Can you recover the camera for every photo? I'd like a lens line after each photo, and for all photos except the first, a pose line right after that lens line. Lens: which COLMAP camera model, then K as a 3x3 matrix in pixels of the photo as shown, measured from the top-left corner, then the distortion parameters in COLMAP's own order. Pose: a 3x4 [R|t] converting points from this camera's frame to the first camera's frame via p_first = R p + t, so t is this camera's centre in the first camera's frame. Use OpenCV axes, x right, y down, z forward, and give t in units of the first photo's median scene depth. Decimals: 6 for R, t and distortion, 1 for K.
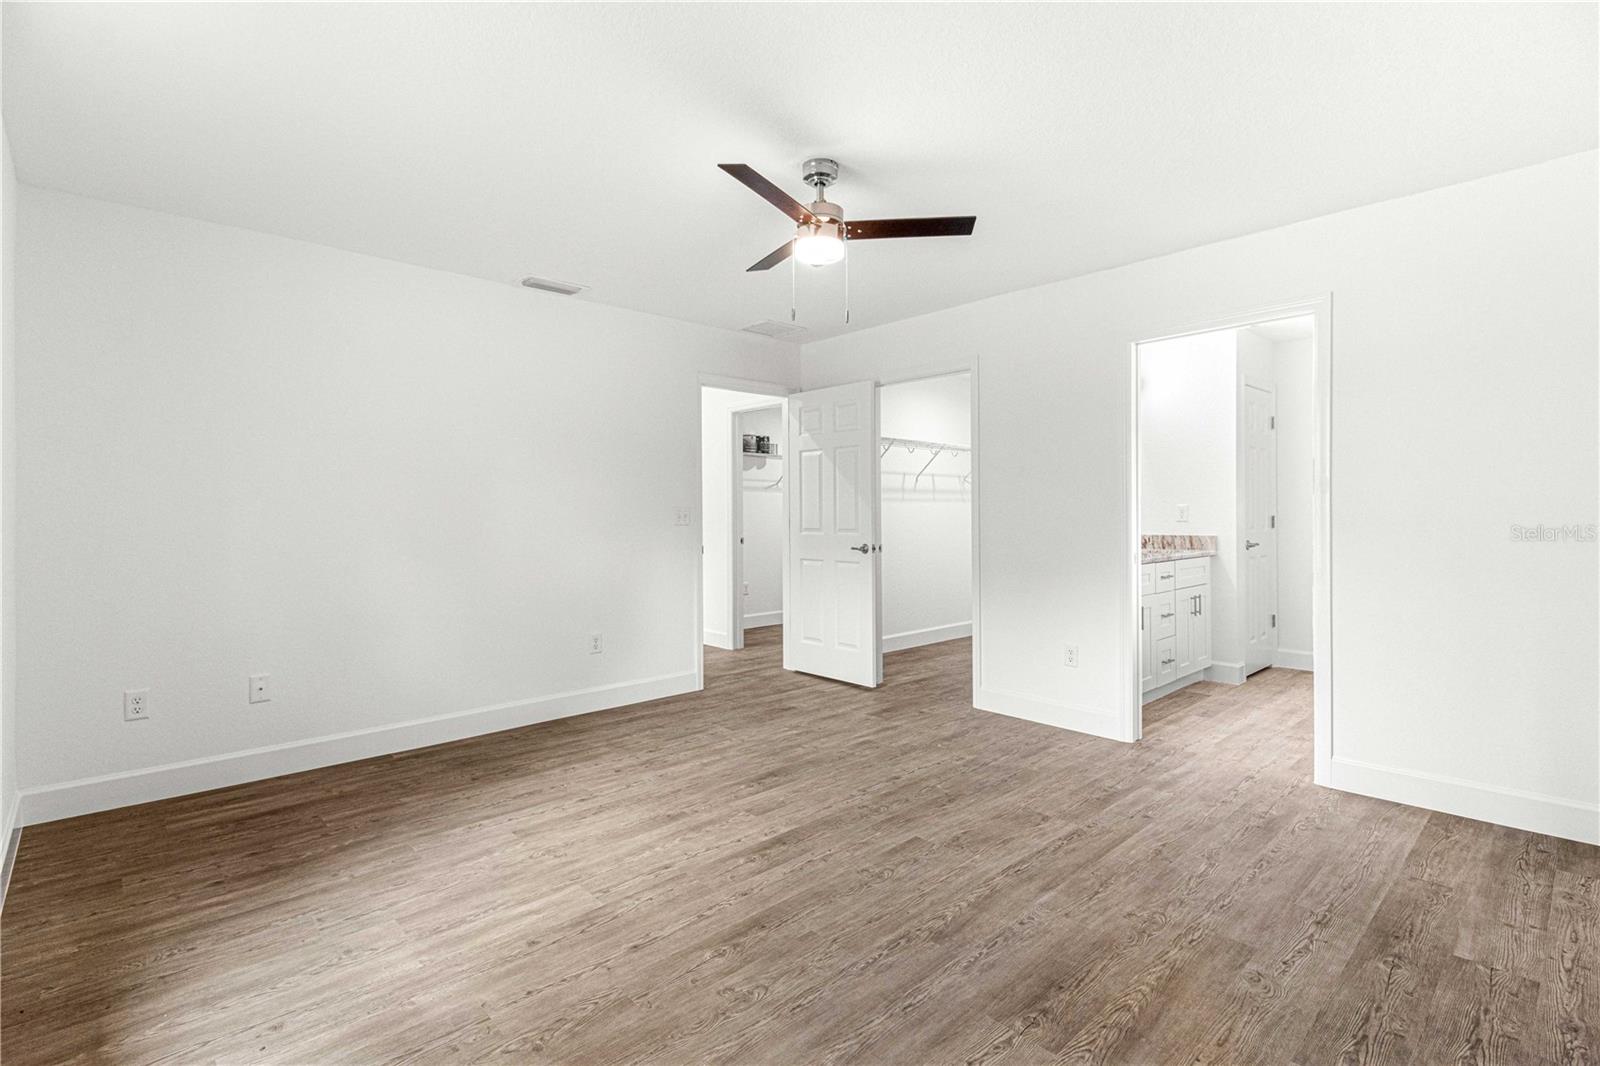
lens RADIAL K [[744.4, 0, 804.0], [0, 744.4, 525.5], [0, 0, 1]] dist [0.000405, -0.008267]
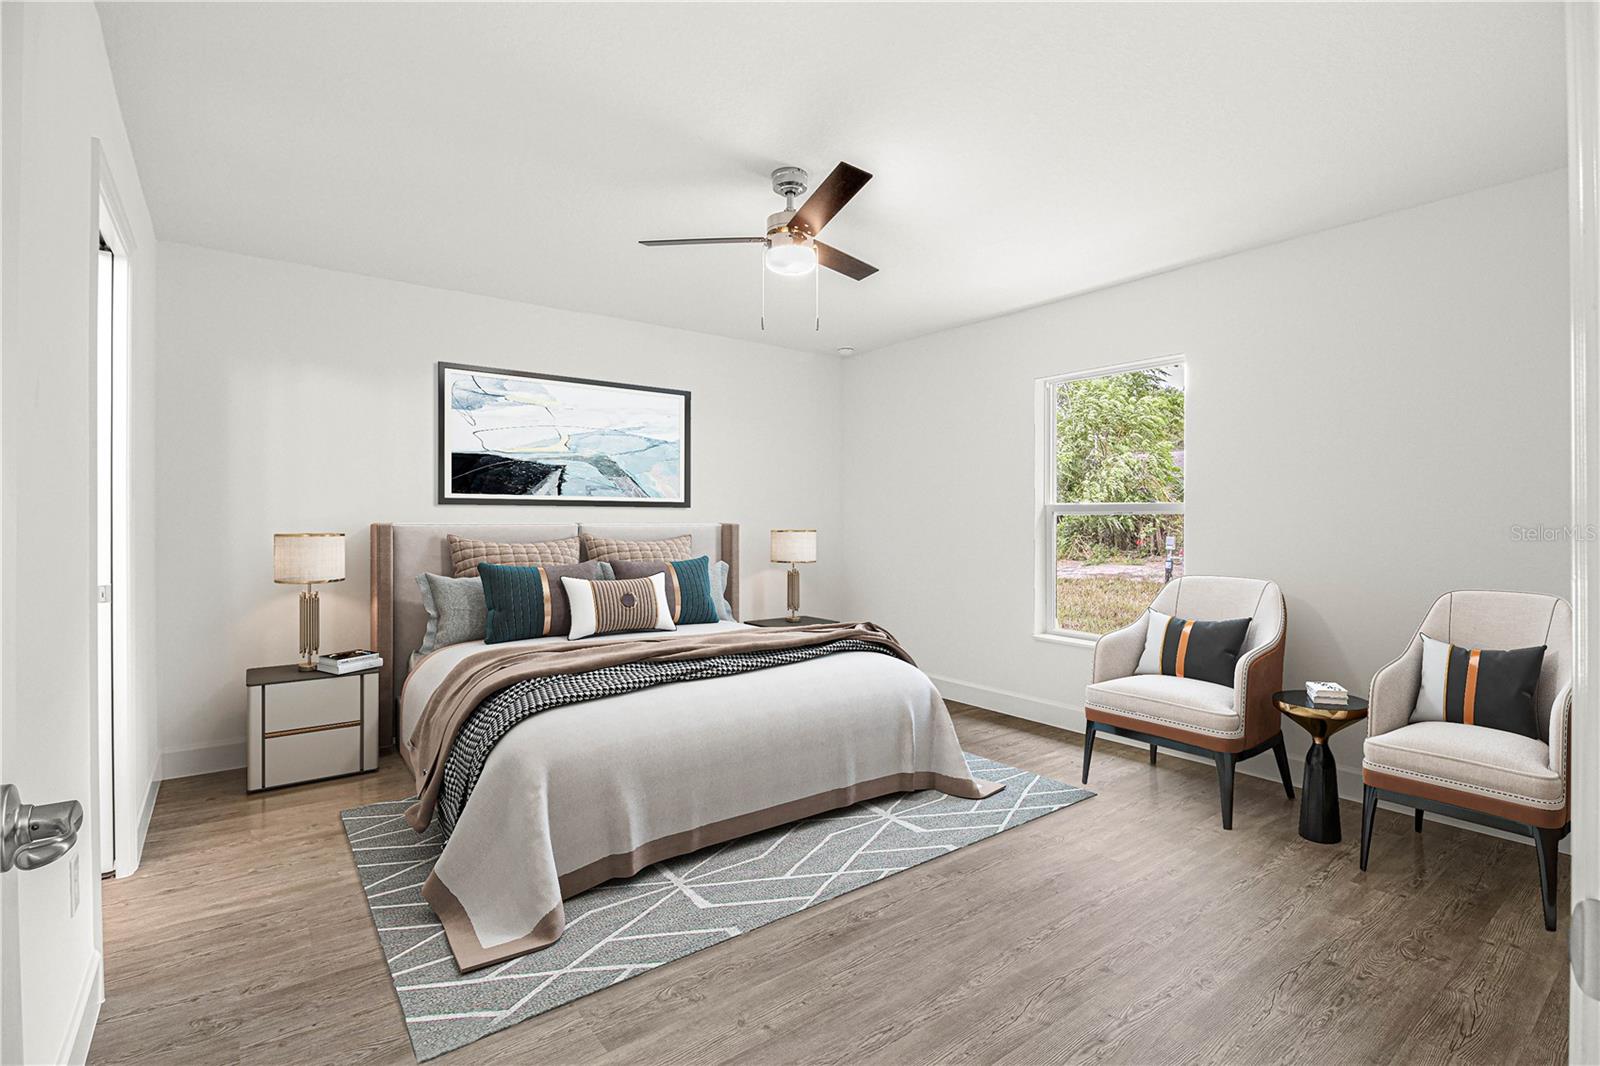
lens RADIAL K [[744.4, 0, 804.0], [0, 744.4, 525.5], [0, 0, 1]] dist [0.000405, -0.008267]
pose [[-0.994383, -0.000004, 0.105844, -0.081572], [0.001859, 0.999845, 0.017503, -0.024289], [-0.105828, 0.017601, -0.994229, 1.634338]]
